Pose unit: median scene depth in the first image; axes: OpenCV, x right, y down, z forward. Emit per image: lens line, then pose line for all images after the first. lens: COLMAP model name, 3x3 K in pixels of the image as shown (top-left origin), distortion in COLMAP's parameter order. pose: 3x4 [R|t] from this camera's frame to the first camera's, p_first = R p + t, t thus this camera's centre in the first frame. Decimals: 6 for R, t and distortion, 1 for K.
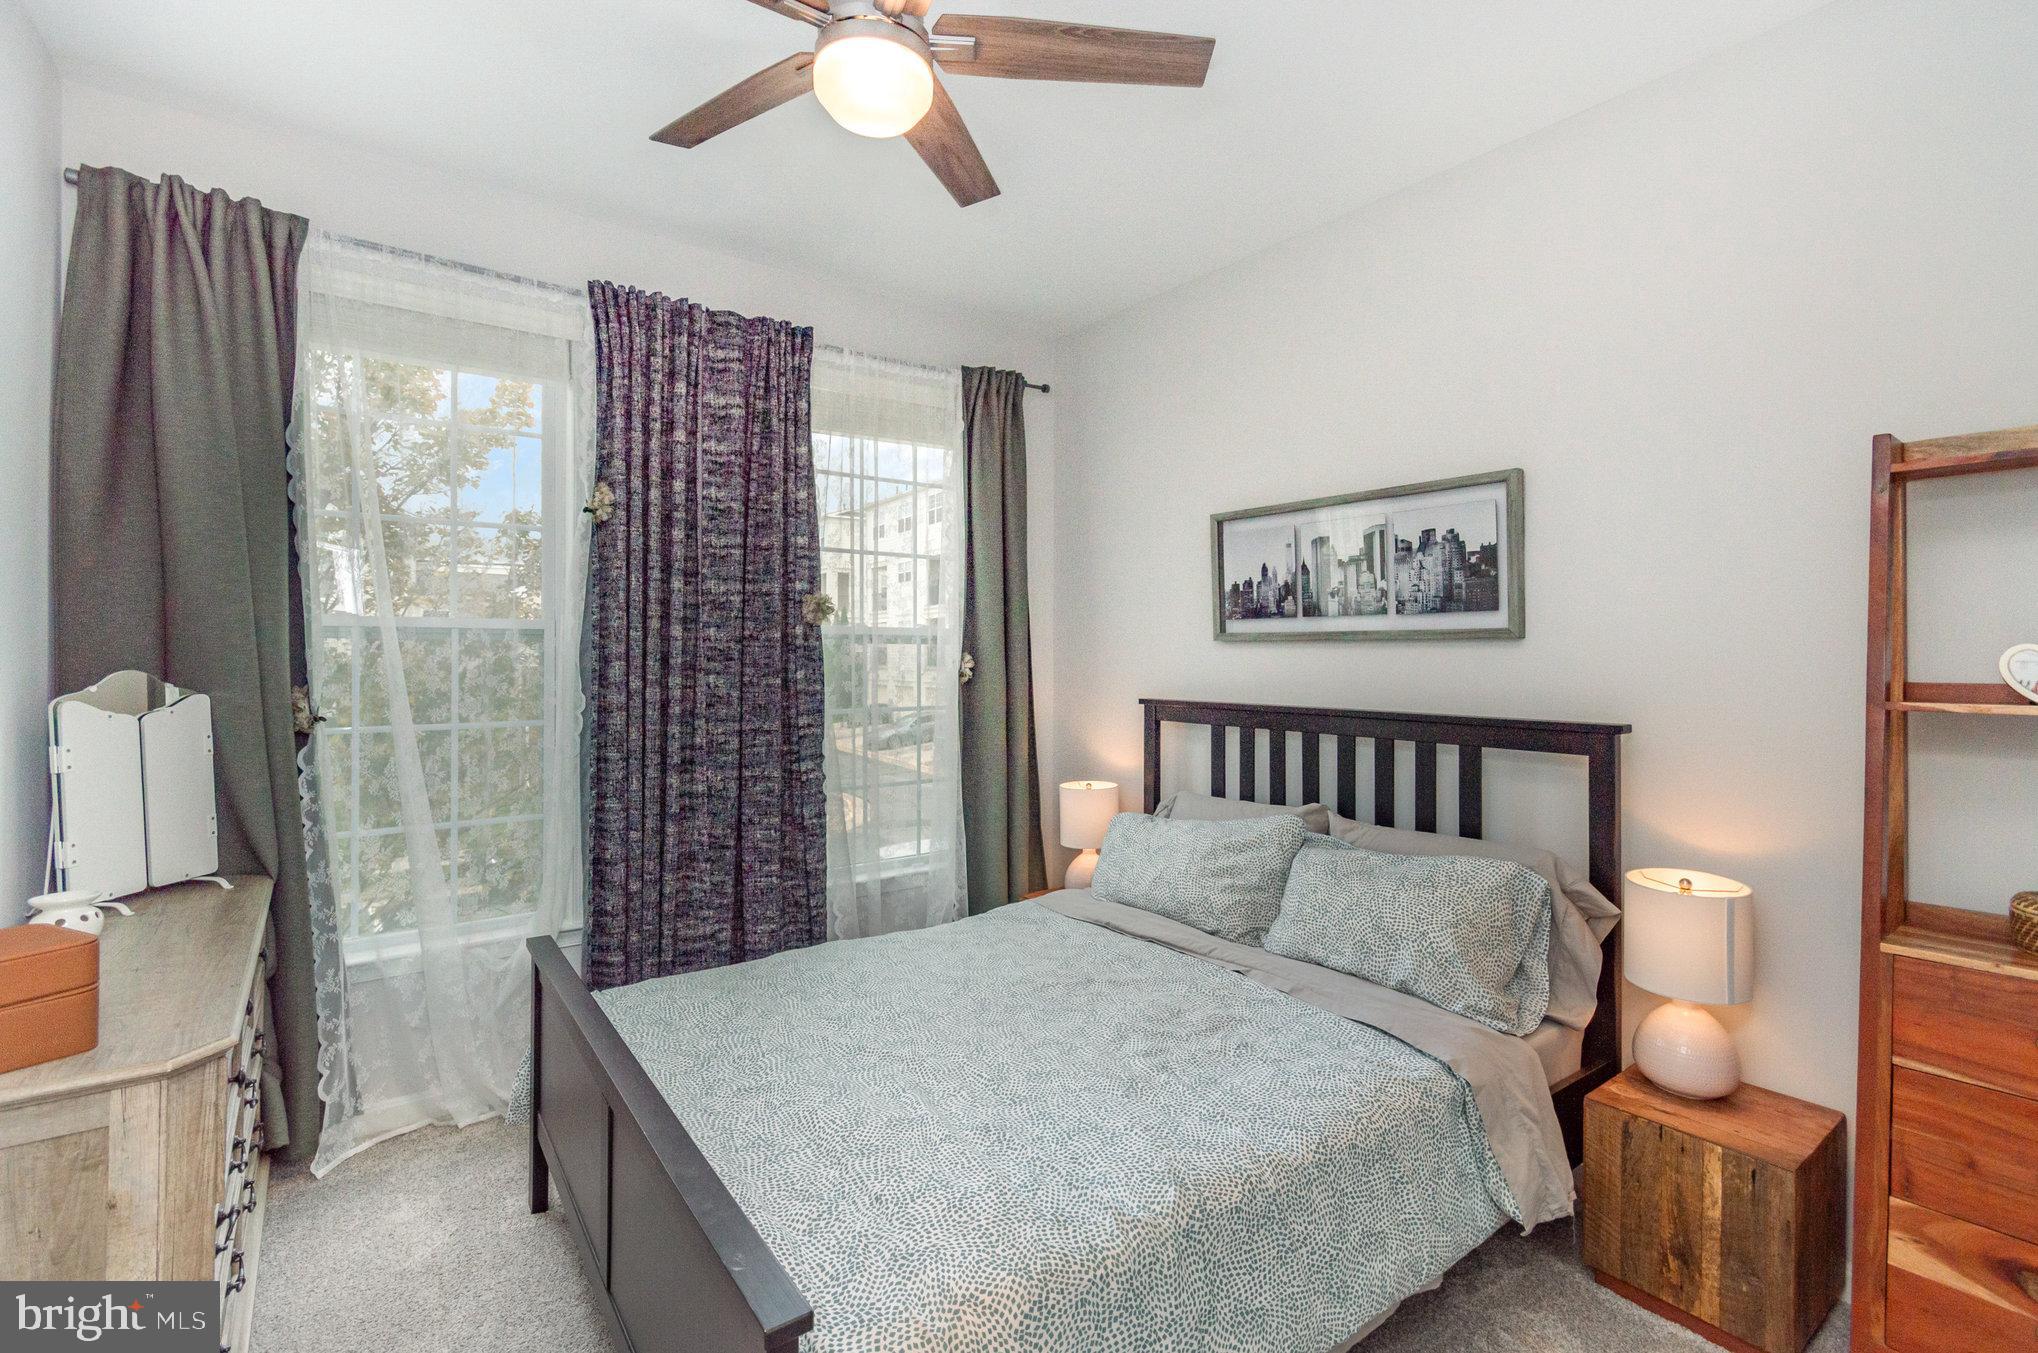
lens RADIAL K [[916.3, 0, 1017.2], [0, 916.3, 680.7], [0, 0, 1]] dist [0.004089, 0.000532]
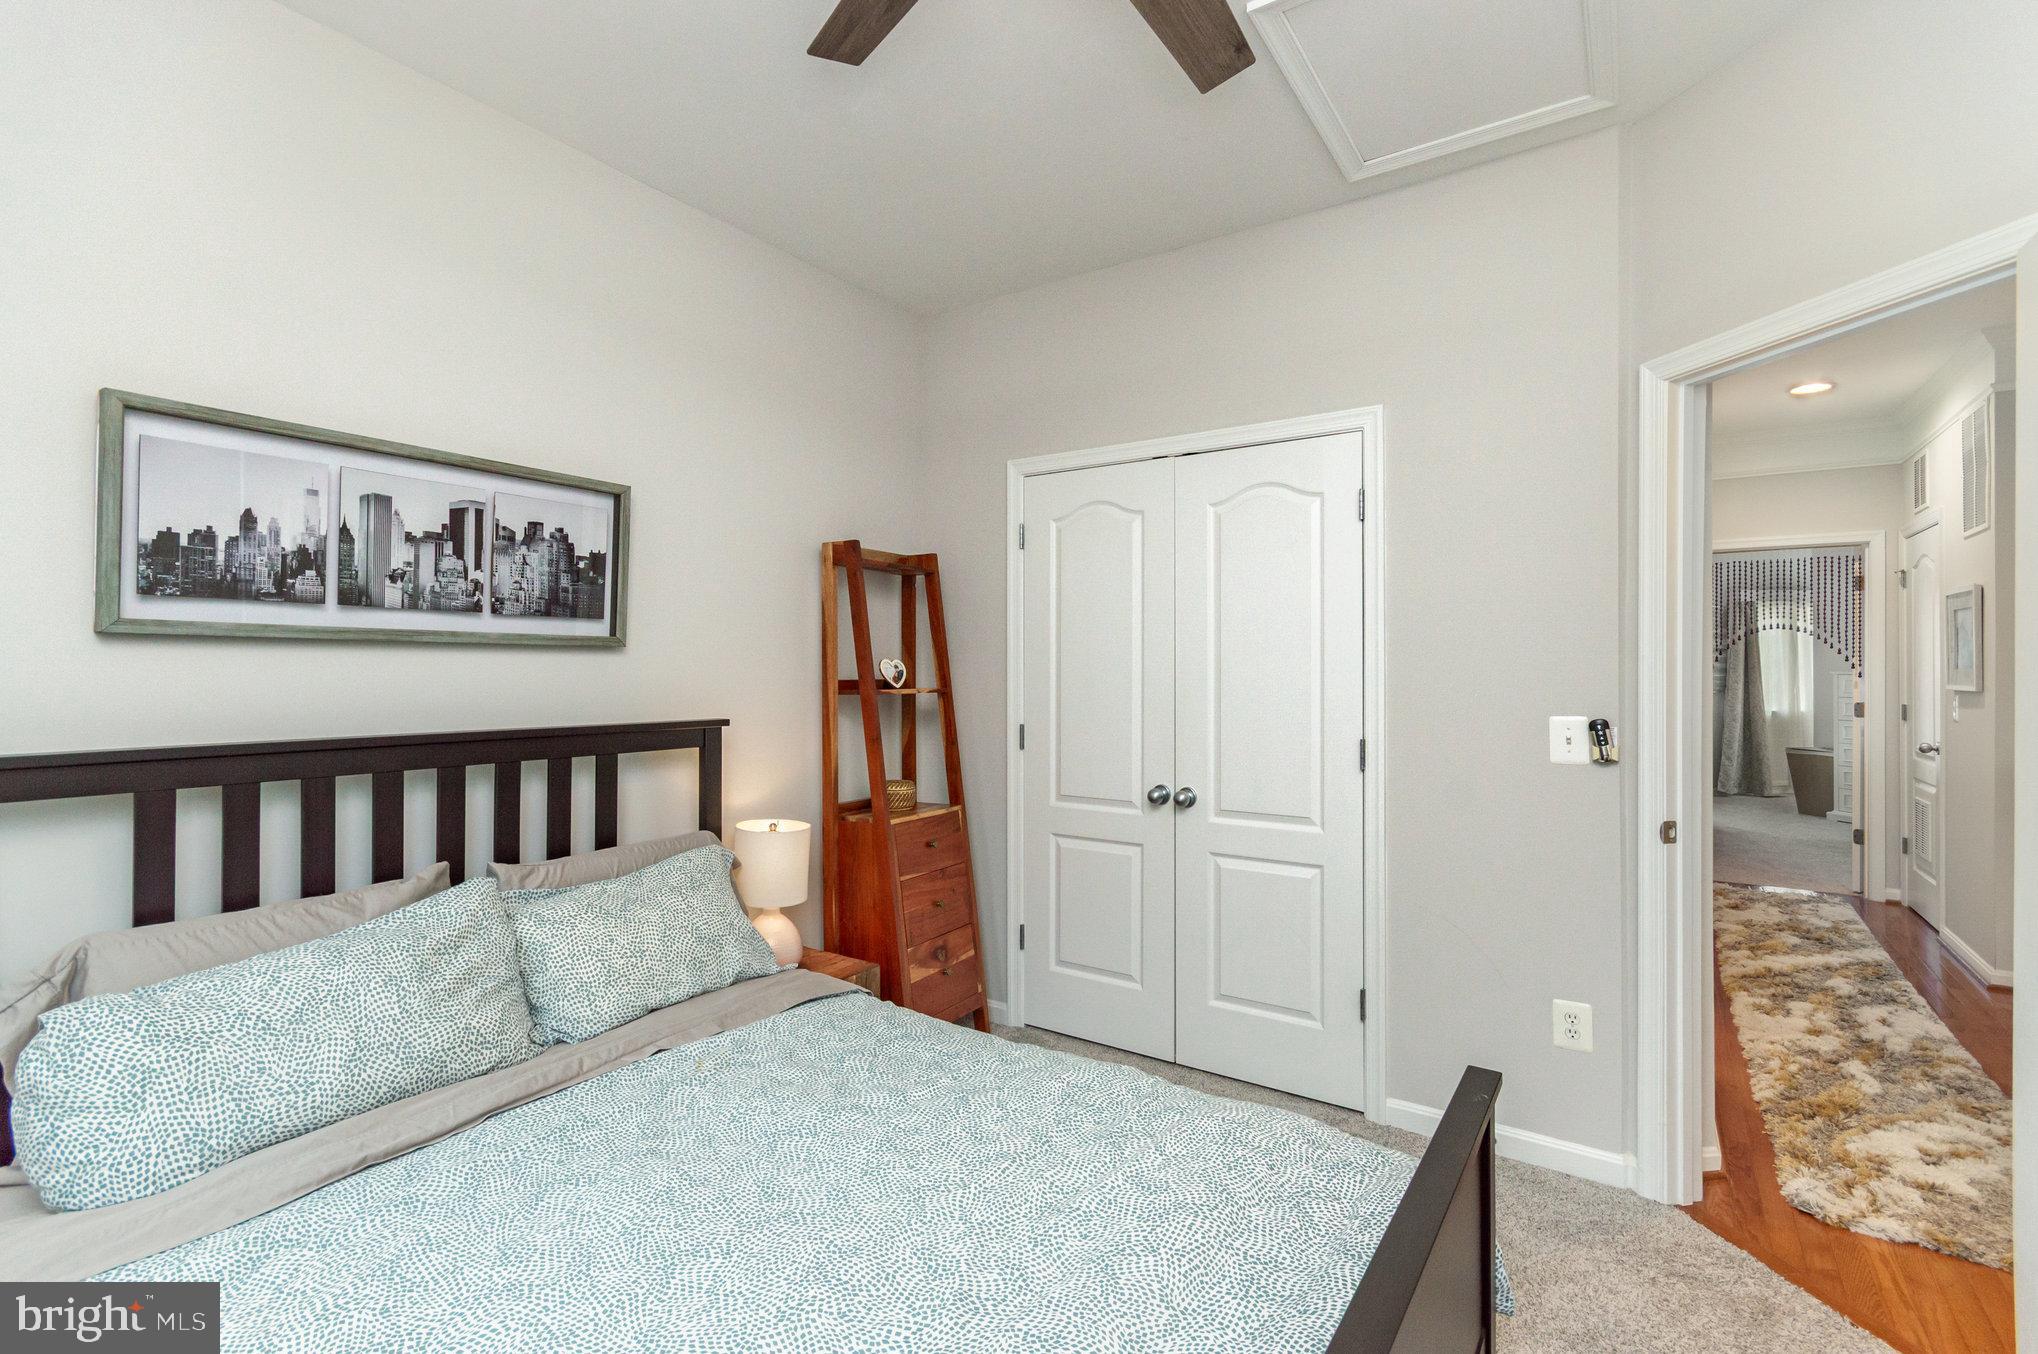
lens RADIAL K [[916.3, 0, 1017.2], [0, 916.3, 681.2], [0, 0, 1]] dist [0.004089, 0.000532]
pose [[-0.323614, -0.012706, 0.946104, -0.542297], [0.025339, 0.999435, 0.022089, -0.017133], [-0.945850, 0.031121, -0.323109, 0.829565]]
